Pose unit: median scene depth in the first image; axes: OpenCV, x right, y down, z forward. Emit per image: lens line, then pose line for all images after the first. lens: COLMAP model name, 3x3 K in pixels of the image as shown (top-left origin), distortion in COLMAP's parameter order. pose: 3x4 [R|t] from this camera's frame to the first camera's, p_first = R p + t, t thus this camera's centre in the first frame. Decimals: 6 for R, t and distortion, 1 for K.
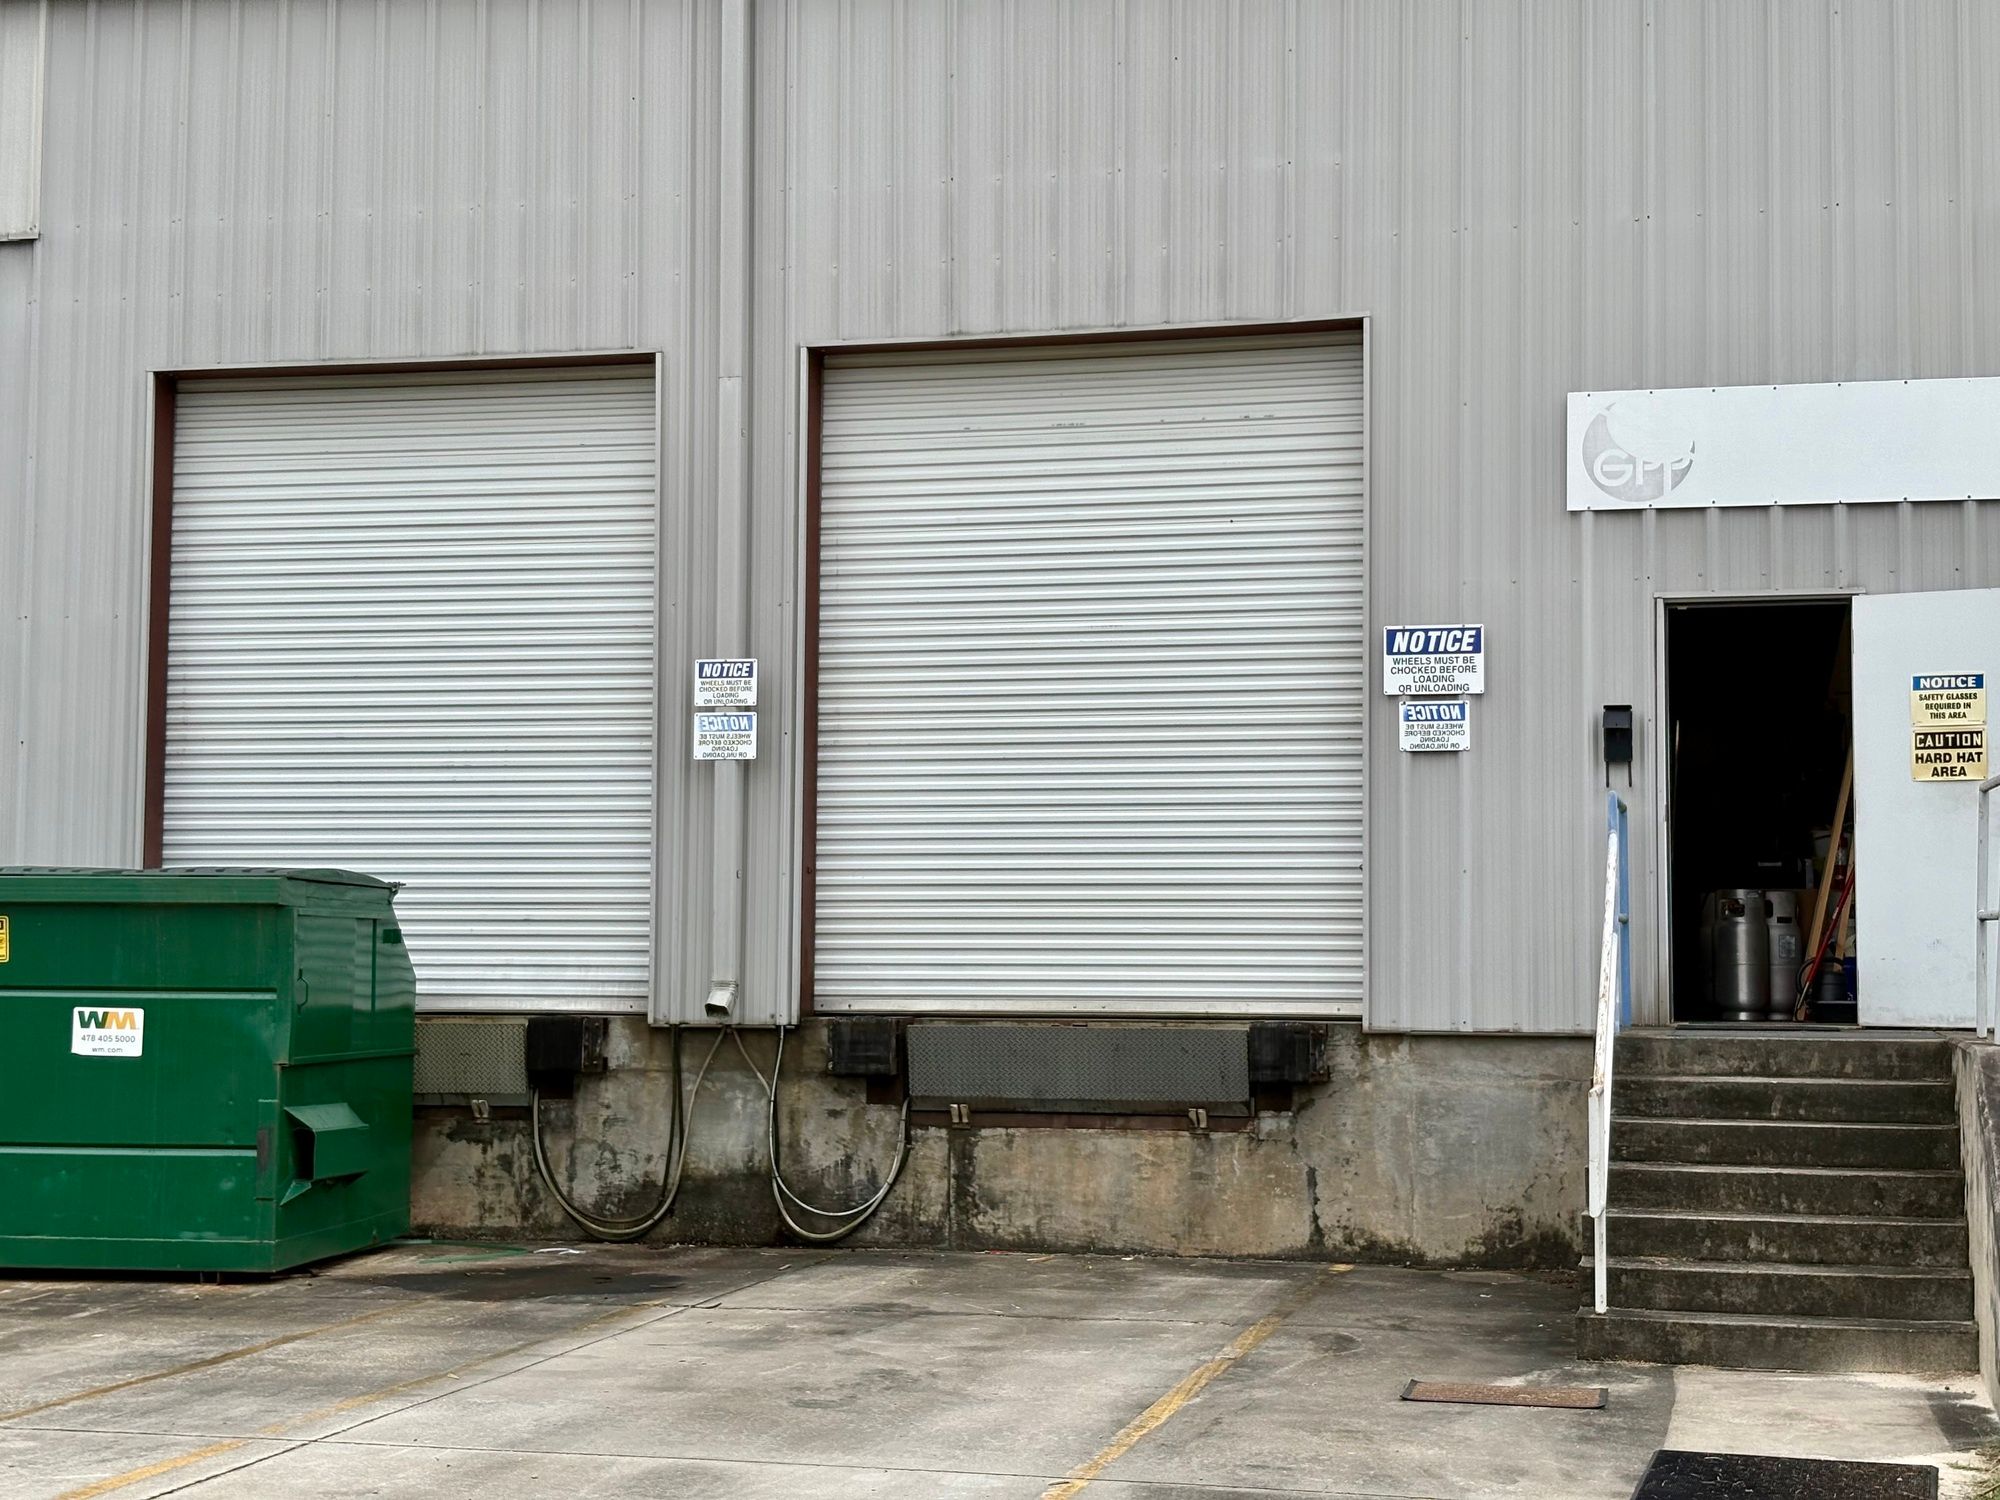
lens RADIAL K [[2936.4, 0, 1088.3], [0, 2936.4, 752.1], [0, 0, 1]] dist [0.116962, -0.445773]
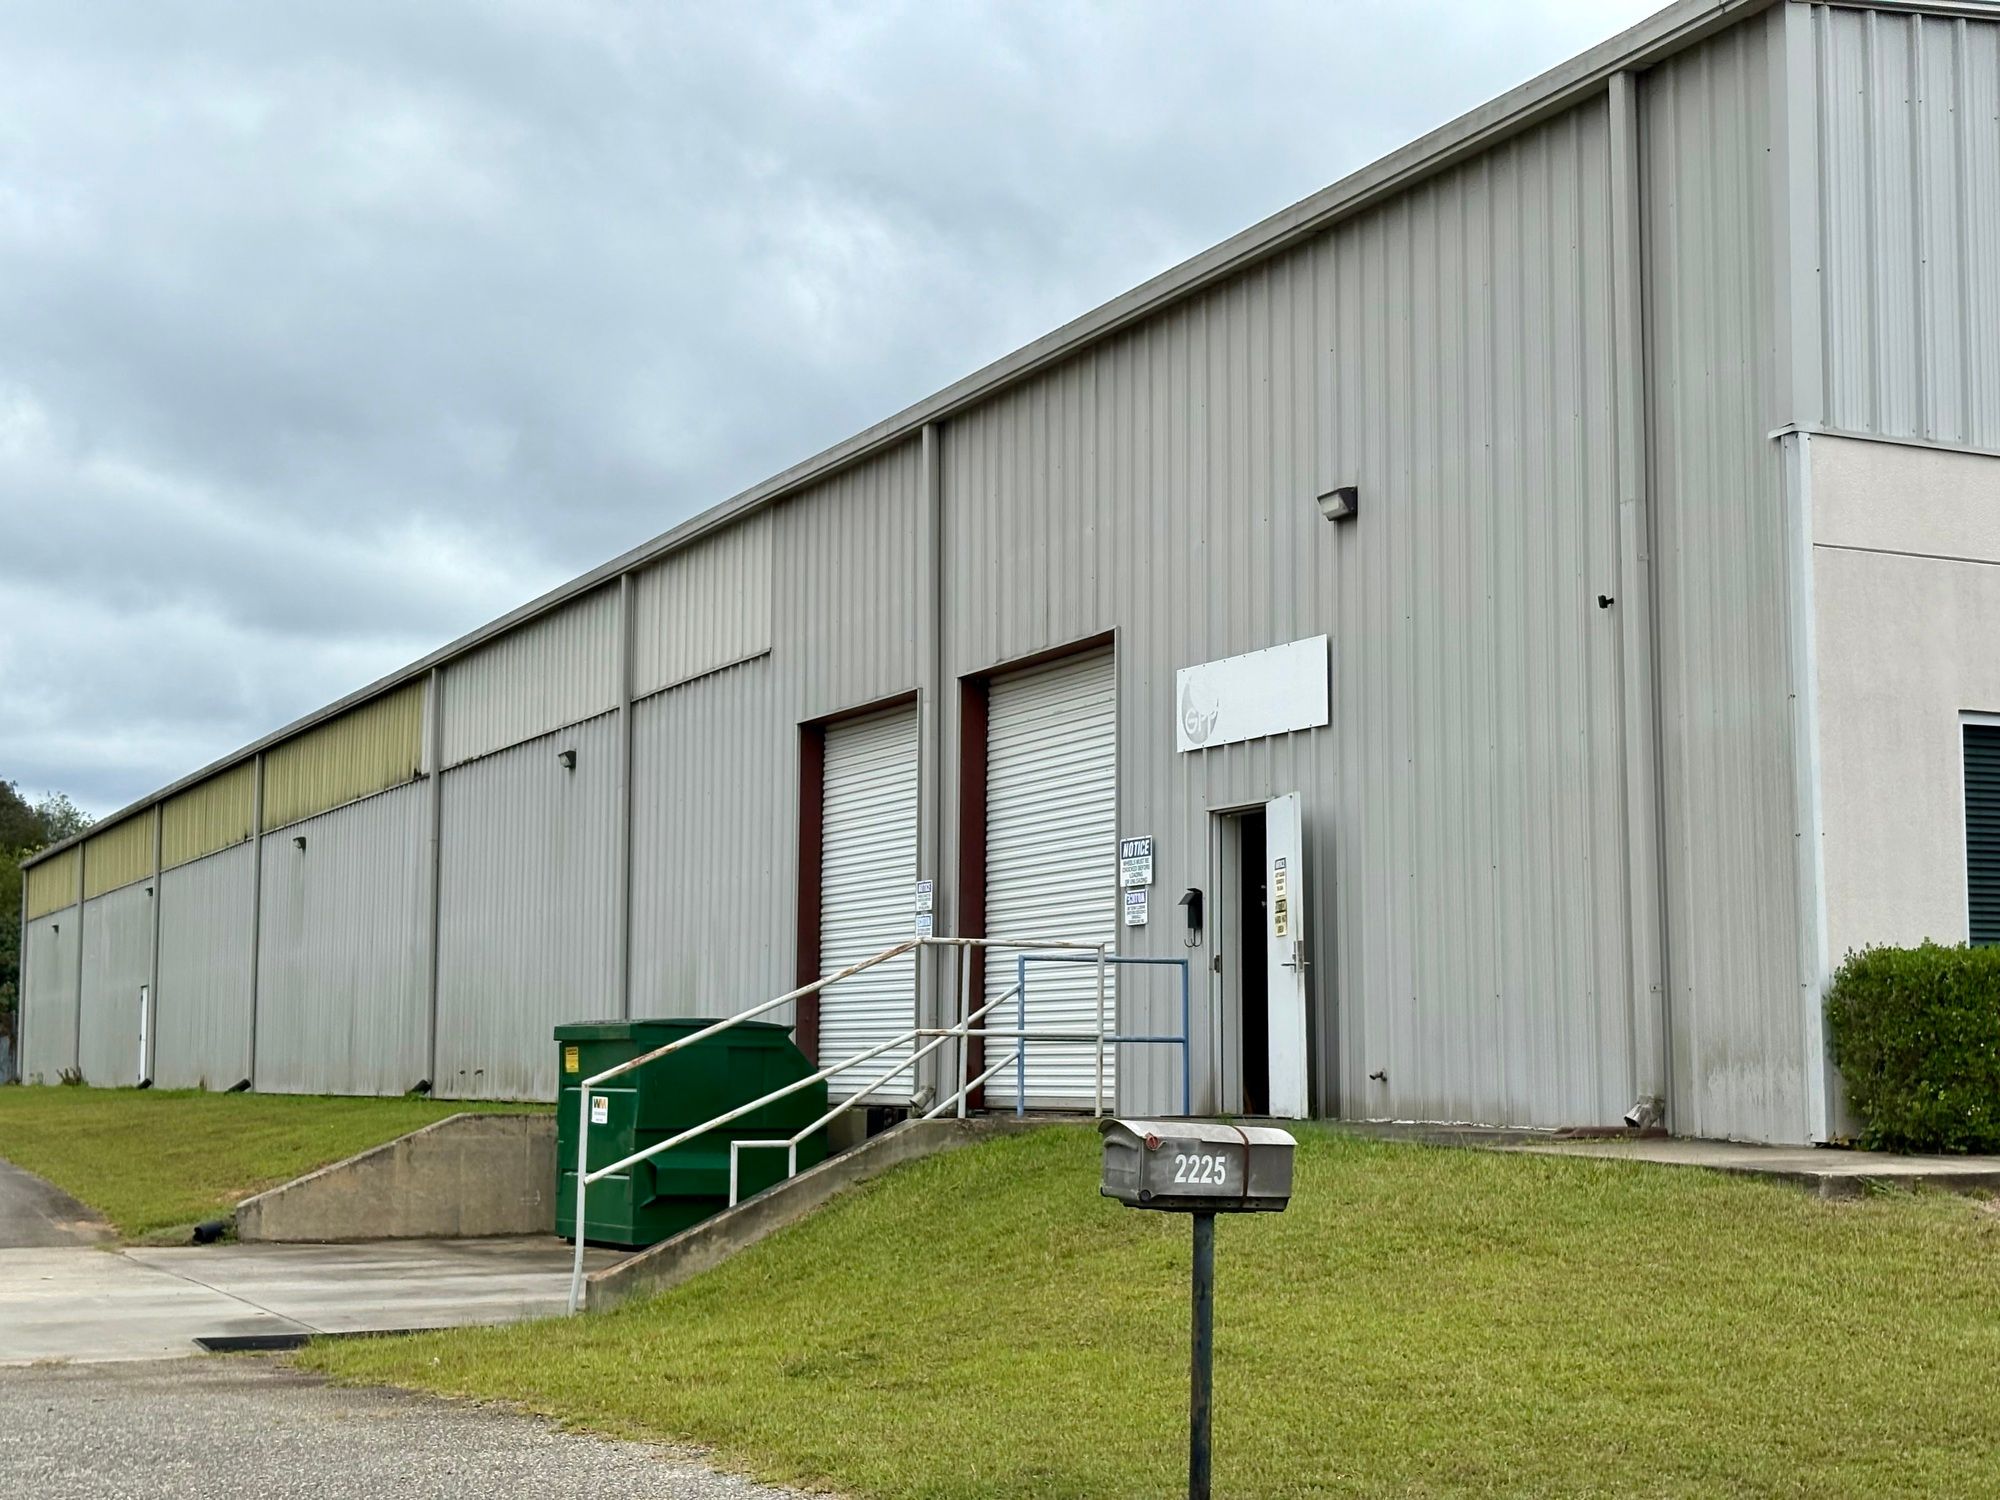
lens RADIAL K [[2936.4, 0, 1088.3], [0, 2936.4, 752.1], [0, 0, 1]] dist [0.116962, -0.445773]
pose [[0.629742, -0.085326, -0.772104, 1.231574], [0.050499, 0.996343, -0.068918, 0.013521], [0.775161, 0.004410, 0.631749, 0.067650]]
